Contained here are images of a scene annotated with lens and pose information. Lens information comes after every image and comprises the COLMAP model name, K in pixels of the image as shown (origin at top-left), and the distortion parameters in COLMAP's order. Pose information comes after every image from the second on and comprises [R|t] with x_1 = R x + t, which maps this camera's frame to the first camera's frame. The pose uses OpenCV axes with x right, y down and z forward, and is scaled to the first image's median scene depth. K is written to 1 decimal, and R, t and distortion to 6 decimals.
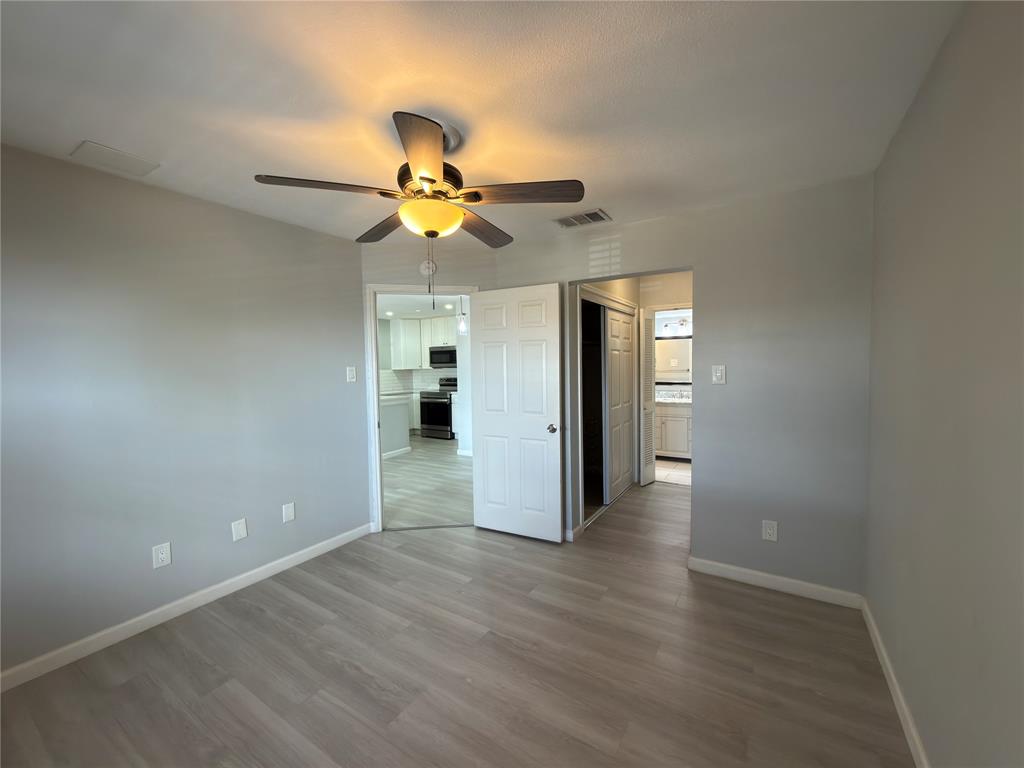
lens RADIAL K [[408.6, 0, 512.0], [0, 408.6, 384.0], [0, 0, 1]] dist [-0.000435, -0.000109]
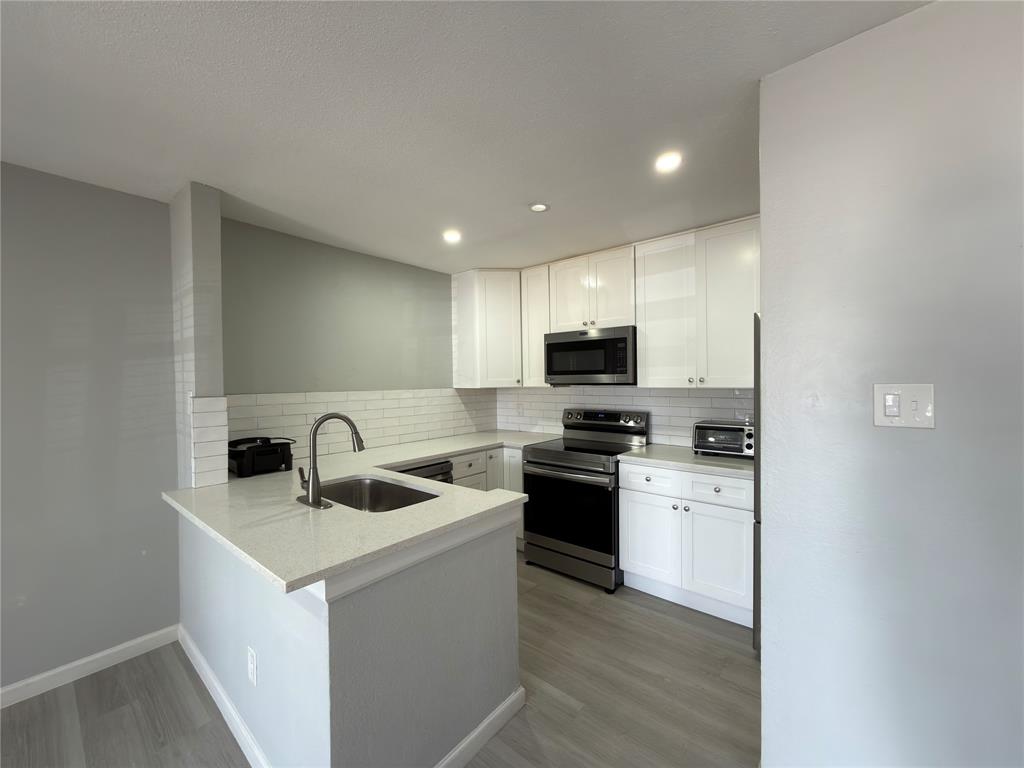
lens RADIAL K [[408.6, 0, 512.0], [0, 408.6, 384.0], [0, 0, 1]] dist [-0.000435, -0.000109]
pose [[0.991421, 0.006682, -0.130535, -0.335169], [-0.011249, 0.999349, -0.034280, -0.048531], [0.130221, 0.035455, 0.990851, 1.102994]]
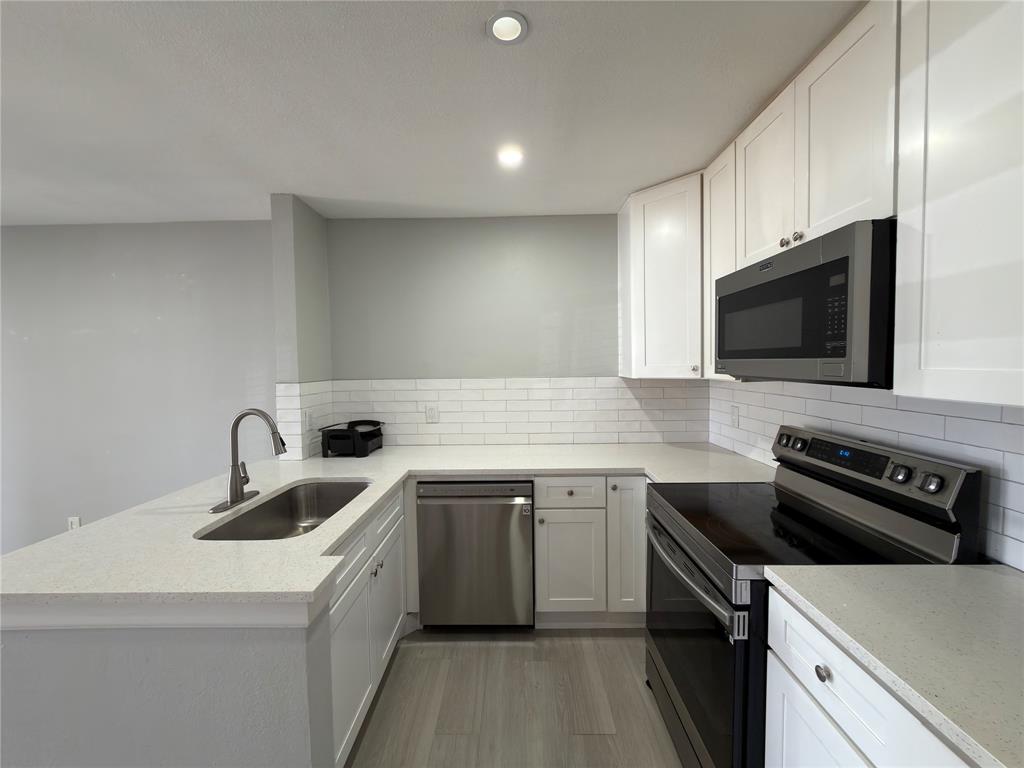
lens RADIAL K [[408.6, 0, 512.0], [0, 408.6, 384.0], [0, 0, 1]] dist [-0.000435, -0.000109]
pose [[0.526979, 0.053454, -0.848195, -0.140015], [-0.035792, 0.998530, 0.040692, -0.075743], [0.849124, 0.008915, 0.528118, 1.475776]]
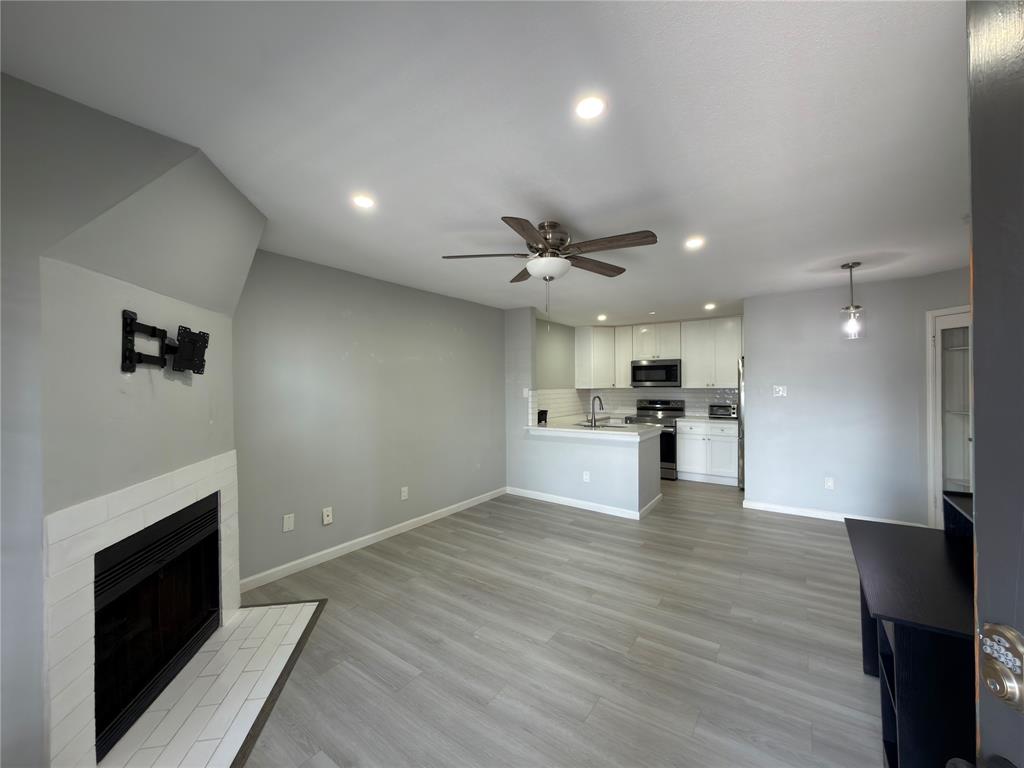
lens RADIAL K [[408.6, 0, 512.0], [0, 408.6, 384.0], [0, 0, 1]] dist [-0.000435, -0.000109]
pose [[0.998918, 0.010082, -0.045391, -0.735076], [-0.012263, 0.998771, -0.048014, -0.007738], [0.044851, 0.048518, 0.997815, 0.363265]]
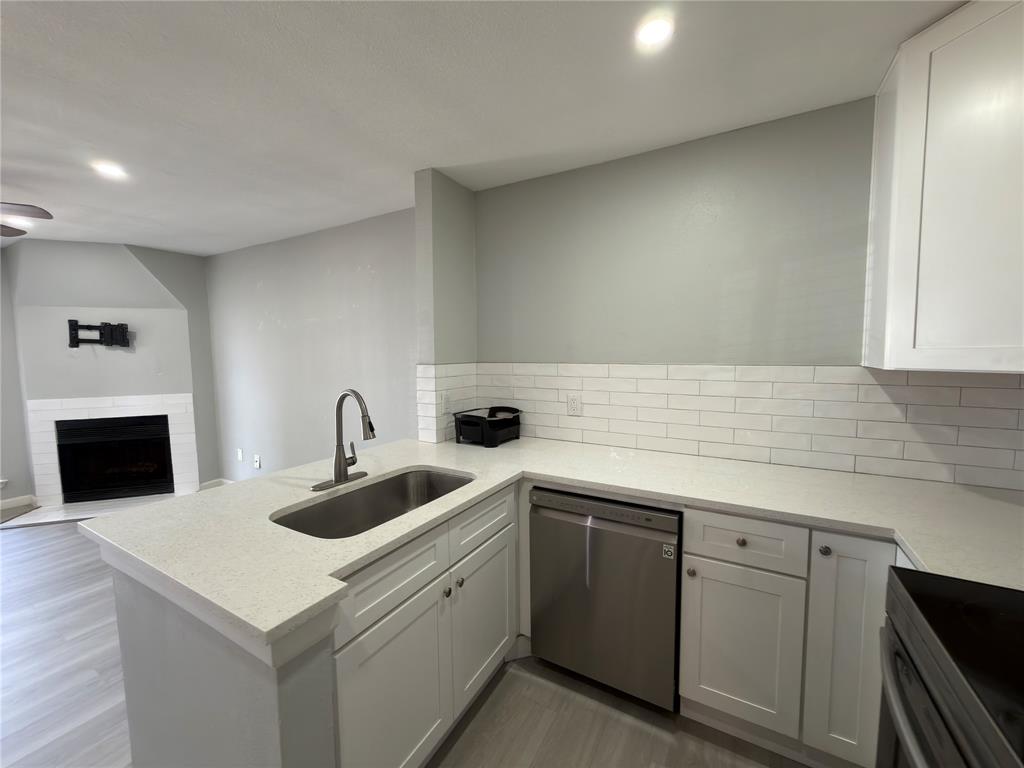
lens RADIAL K [[408.6, 0, 512.0], [0, 408.6, 384.0], [0, 0, 1]] dist [-0.000435, -0.000109]
pose [[0.049333, 0.097315, -0.994030, -0.211224], [-0.039885, 0.994640, 0.095395, -0.074502], [0.997986, 0.034941, 0.052950, 1.588748]]
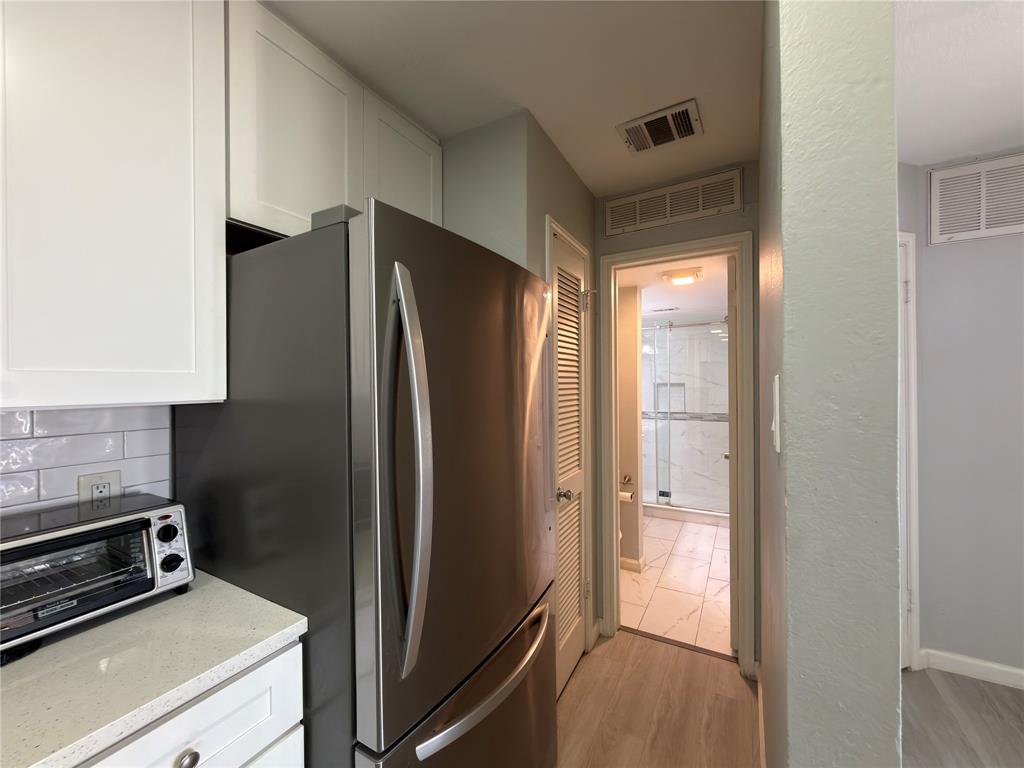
lens RADIAL K [[408.6, 0, 512.0], [0, 408.6, 384.0], [0, 0, 1]] dist [-0.000435, -0.000109]
pose [[-0.052004, 0.014906, 0.998536, -0.299545], [0.059121, 0.998181, -0.011822, -0.062616], [-0.996895, 0.058420, -0.052790, 1.538729]]
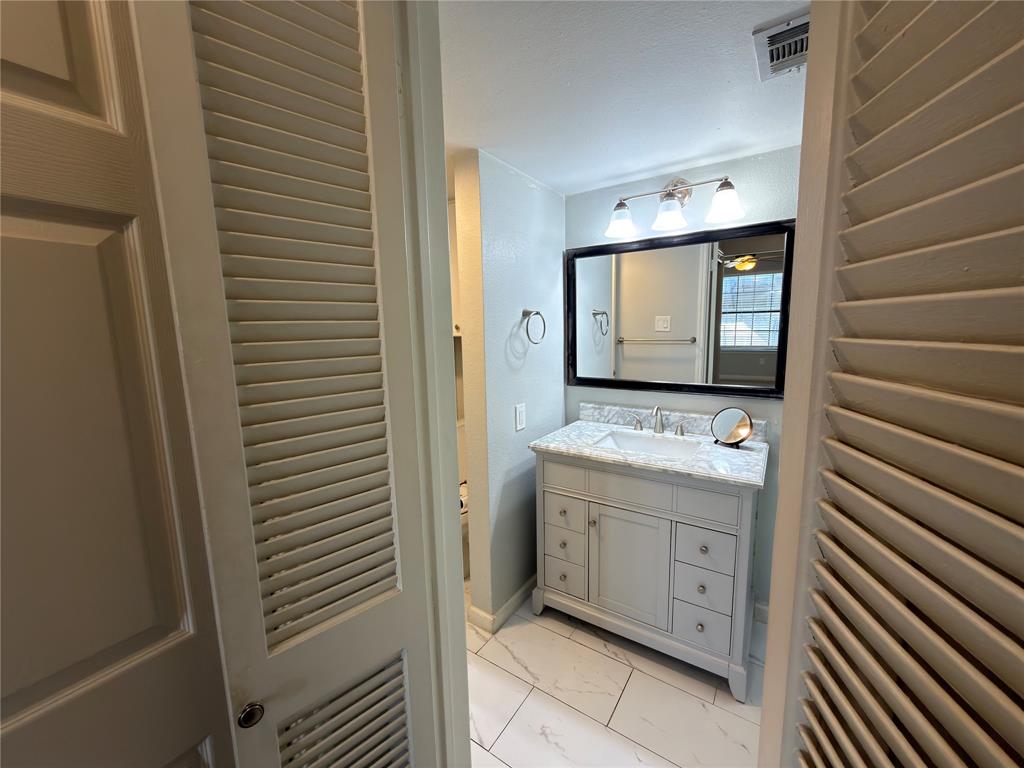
lens RADIAL K [[408.6, 0, 512.0], [0, 408.6, 384.0], [0, 0, 1]] dist [-0.000435, -0.000109]
pose [[0.999506, 0.002885, -0.031306, 0.410148], [0.000062, 0.995600, 0.093708, -0.046204], [0.031439, -0.093663, 0.995107, 0.906789]]
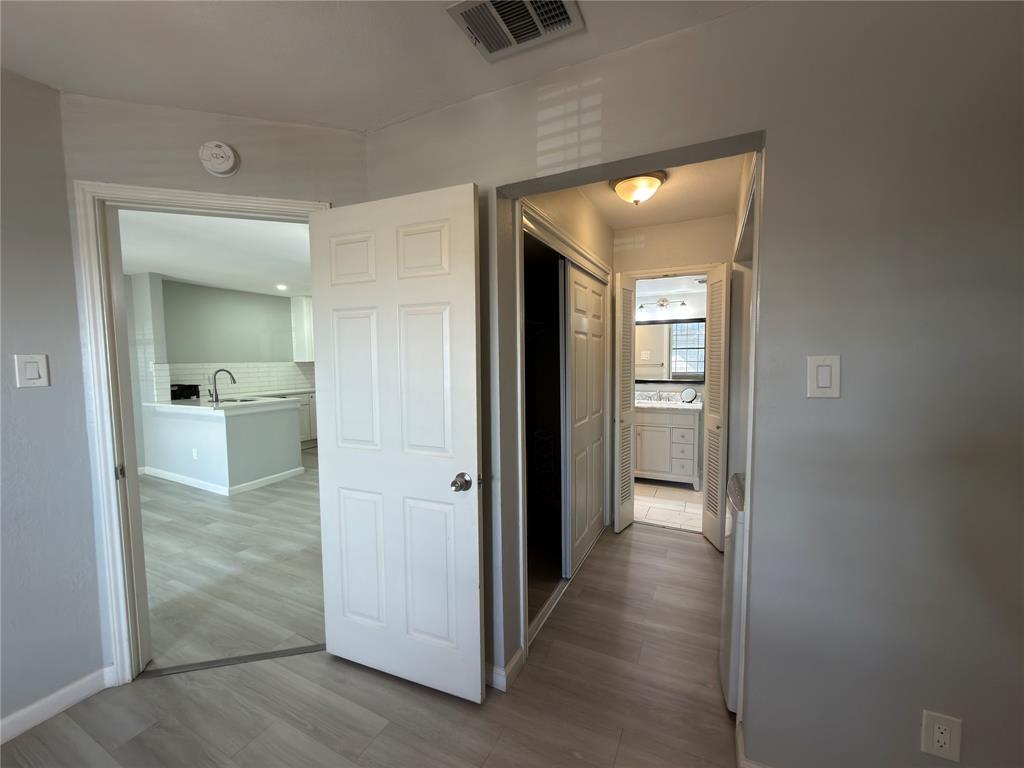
lens RADIAL K [[408.6, 0, 512.0], [0, 408.6, 384.0], [0, 0, 1]] dist [-0.000435, -0.000109]
pose [[0.994576, 0.000002, 0.104016, 0.074007], [-0.001740, 0.999860, 0.016613, -0.012605], [-0.104002, -0.016704, 0.994437, 0.349791]]
